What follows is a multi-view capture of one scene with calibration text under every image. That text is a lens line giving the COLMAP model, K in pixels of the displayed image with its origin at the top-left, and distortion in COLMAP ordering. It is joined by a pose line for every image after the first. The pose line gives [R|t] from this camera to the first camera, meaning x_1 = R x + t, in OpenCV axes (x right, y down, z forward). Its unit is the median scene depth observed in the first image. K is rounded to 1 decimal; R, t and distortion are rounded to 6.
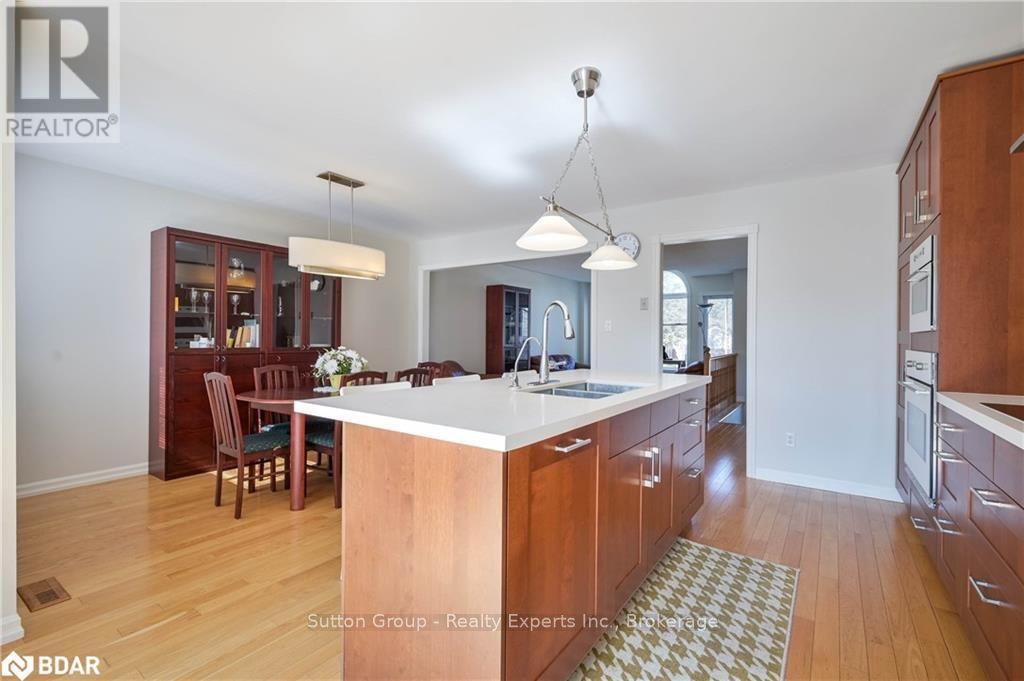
lens RADIAL K [[450.7, 0, 512.0], [0, 450.7, 340.5], [0, 0, 1]] dist [0.000646, 0.000075]
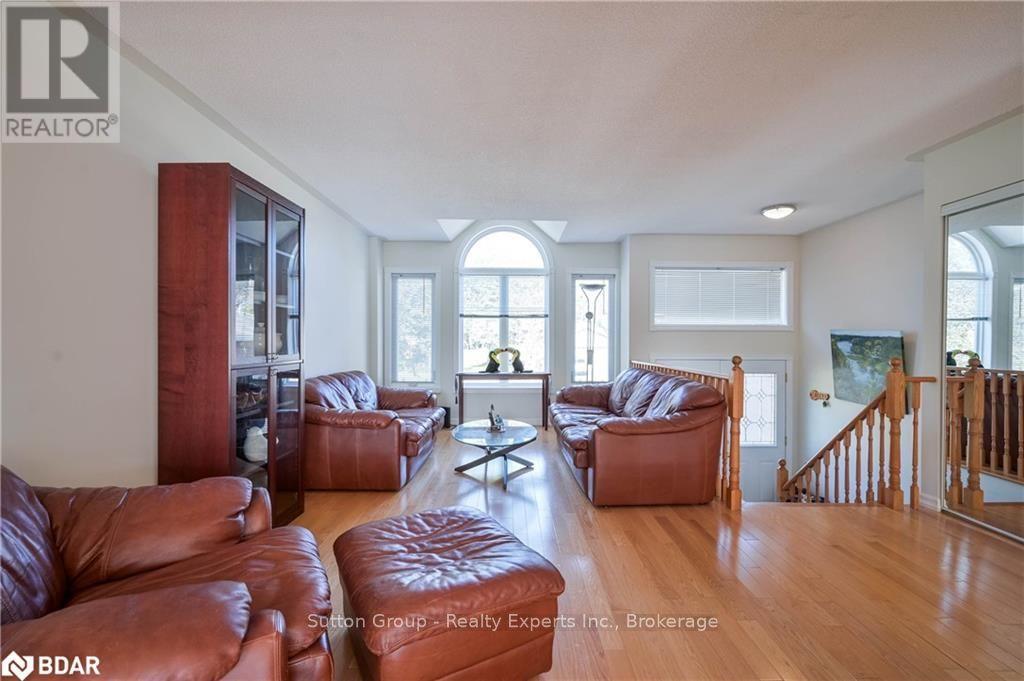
lens RADIAL K [[456.4, 0, 512.0], [0, 456.4, 340.5], [0, 0, 1]] dist [0.000288, 0.000037]
pose [[0.813900, -0.005854, 0.580975, -0.082290], [0.006074, 0.999980, 0.001567, -0.005518], [-0.580973, 0.002253, 0.813920, 1.207695]]
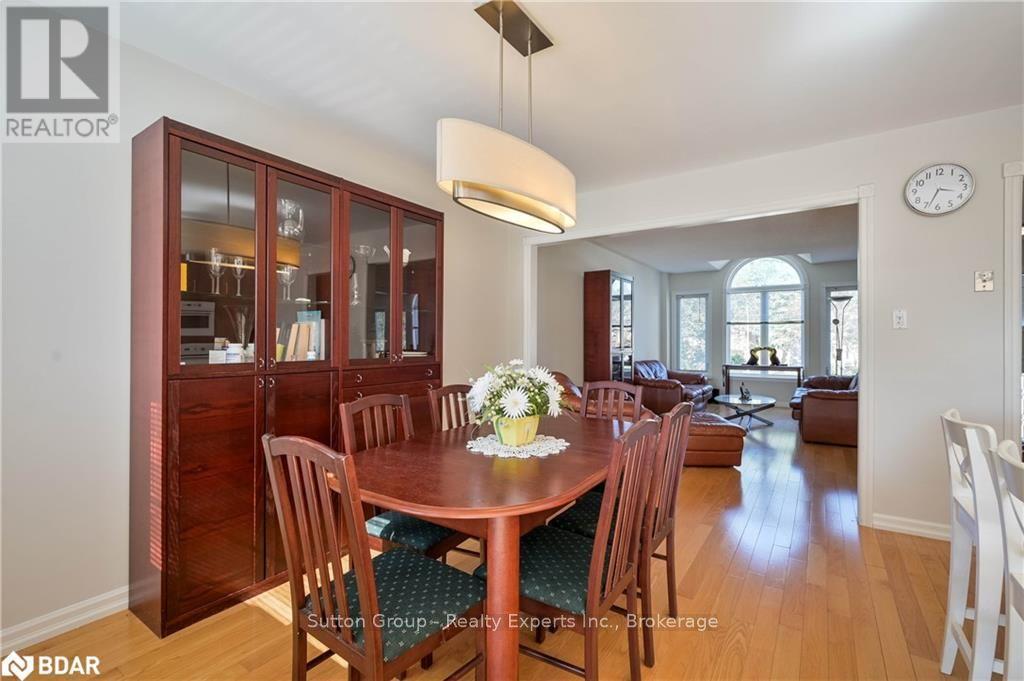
lens RADIAL K [[446.5, 0, 512.0], [0, 446.5, 340.5], [0, 0, 1]] dist [-0.000128, 0.000349]
pose [[0.999874, -0.005835, 0.014736, -0.371558], [0.005896, 0.999974, -0.004128, -0.005581], [-0.014711, 0.004214, 0.999883, 0.479195]]
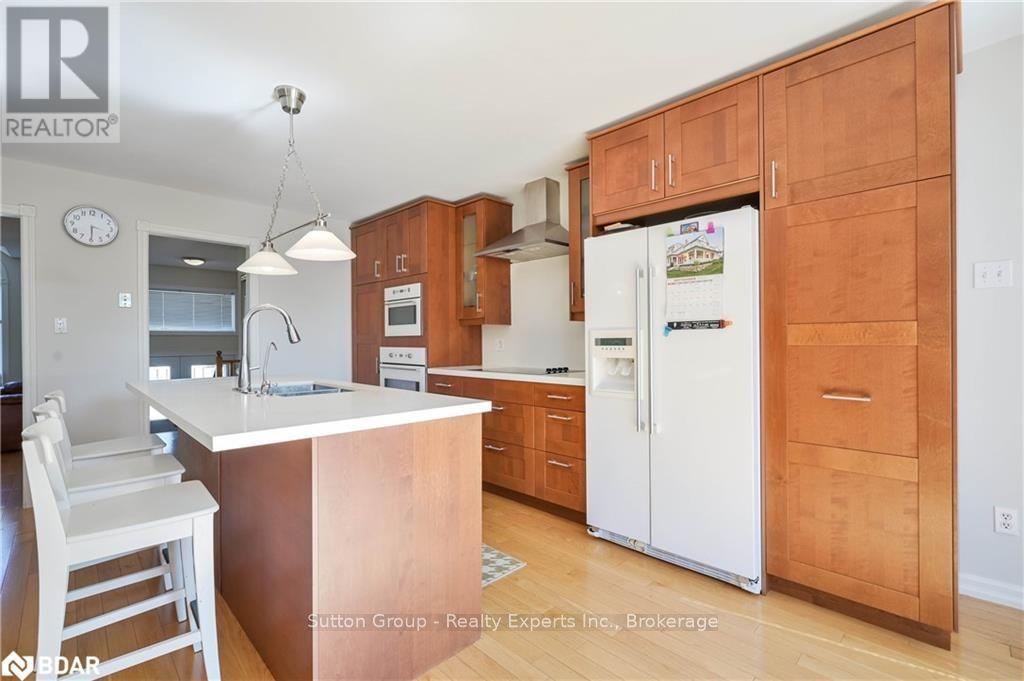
lens RADIAL K [[456.4, 0, 512.0], [0, 456.4, 340.5], [0, 0, 1]] dist [0.000288, 0.000037]
pose [[0.164277, -0.006881, 0.986390, -0.466071], [0.010657, 0.999930, 0.005201, -0.004619], [-0.986357, 0.009658, 0.164339, 0.183347]]
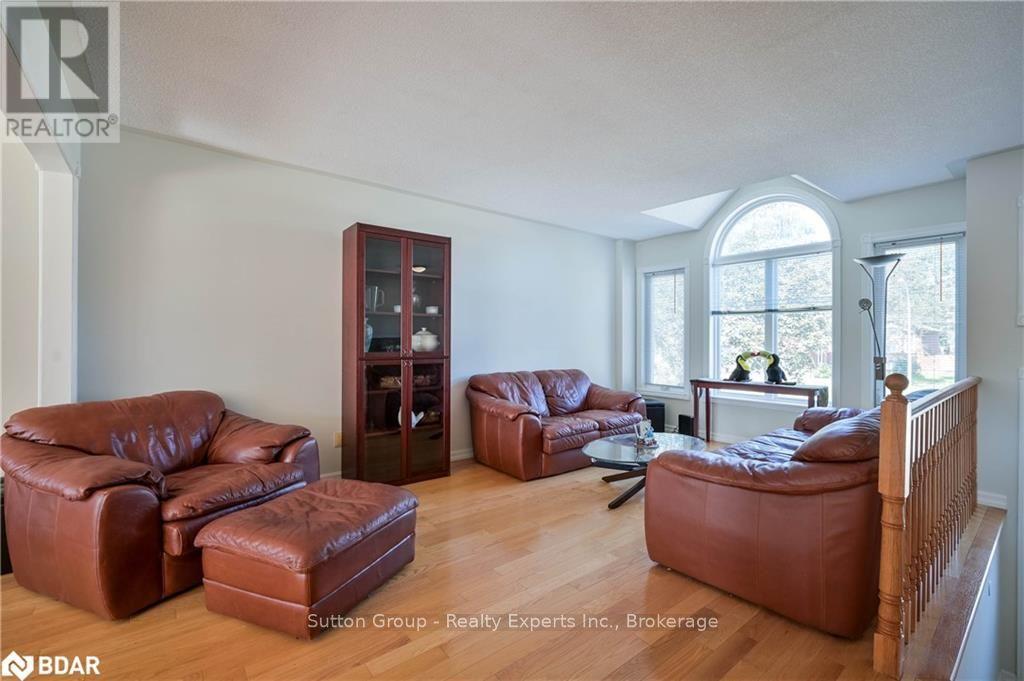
lens RADIAL K [[446.5, 0, 512.0], [0, 446.5, 340.5], [0, 0, 1]] dist [-0.000128, 0.000349]
pose [[0.962000, -0.003604, -0.273025, 0.485489], [0.001959, 0.999978, -0.006298, -0.000912], [0.273042, 0.005524, 0.961986, 1.156690]]
